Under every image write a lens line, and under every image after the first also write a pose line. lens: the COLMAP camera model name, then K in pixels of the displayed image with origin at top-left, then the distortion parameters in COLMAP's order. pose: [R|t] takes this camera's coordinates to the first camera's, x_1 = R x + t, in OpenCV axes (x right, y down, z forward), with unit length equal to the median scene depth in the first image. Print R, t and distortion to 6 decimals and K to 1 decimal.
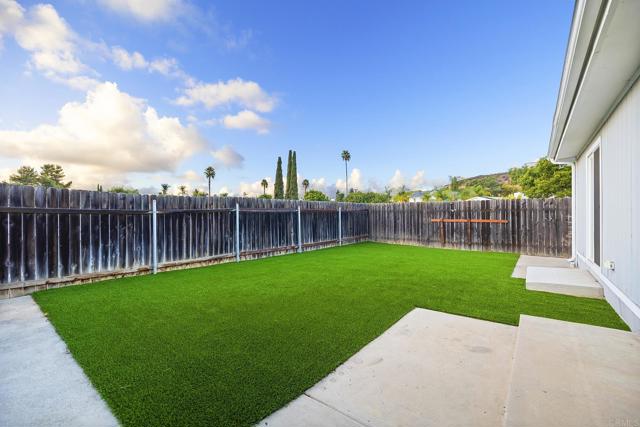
lens RADIAL K [[270.6, 0, 319.9], [0, 270.6, 214.0], [0, 0, 1]] dist [0.002562, -0.000209]
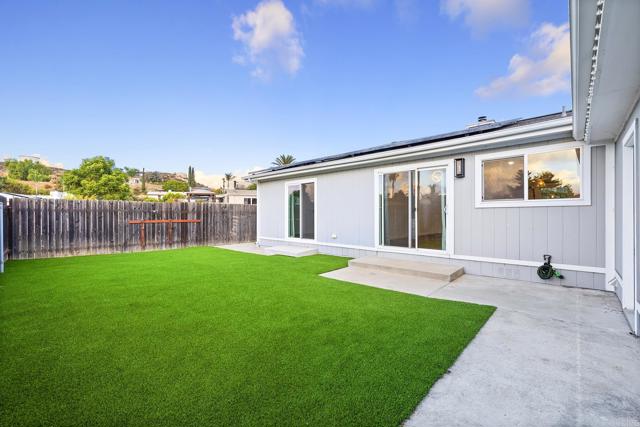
lens RADIAL K [[270.6, 0, 318.8], [0, 270.6, 215.8], [0, 0, 1]] dist [0.002562, -0.000209]
pose [[0.081422, -0.002265, 0.996677, -0.463249], [0.000445, 0.999997, 0.002236, 0.001989], [-0.996680, 0.000262, 0.081423, 0.341041]]
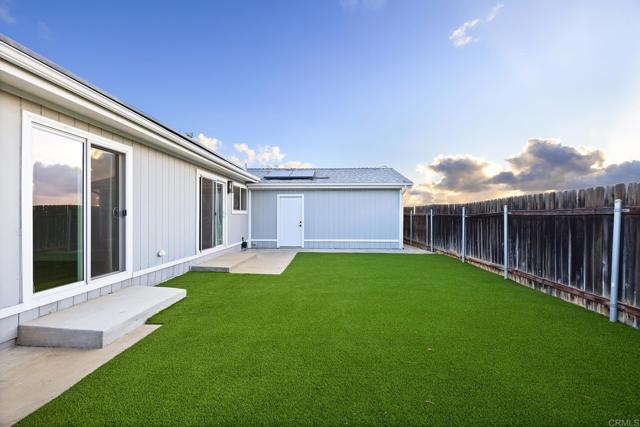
lens RADIAL K [[270.6, 0, 320.4], [0, 270.6, 214.6], [0, 0, 1]] dist [0.002562, -0.000209]
pose [[-0.806776, -0.001434, -0.590856, 0.443697], [0.001789, 0.999987, -0.004870, -0.005999], [0.590855, -0.004985, -0.806762, 0.977524]]
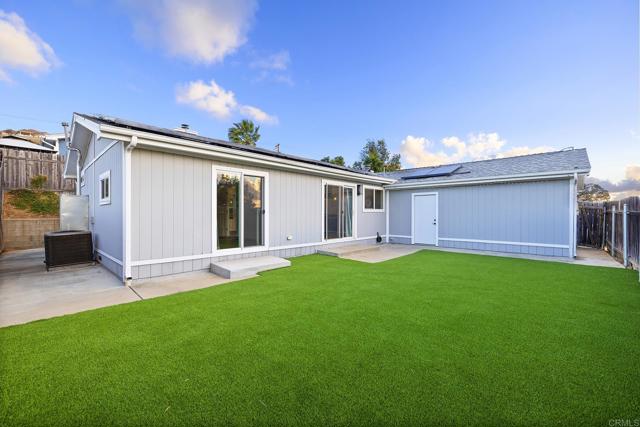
lens RADIAL K [[270.6, 0, 324.1], [0, 270.6, 213.0], [0, 0, 1]] dist [0.002562, -0.000209]
pose [[-0.997069, 0.001418, 0.076496, 0.214336], [0.001007, 0.999985, -0.005413, -0.004021], [-0.076503, -0.005320, -0.997055, 1.172911]]
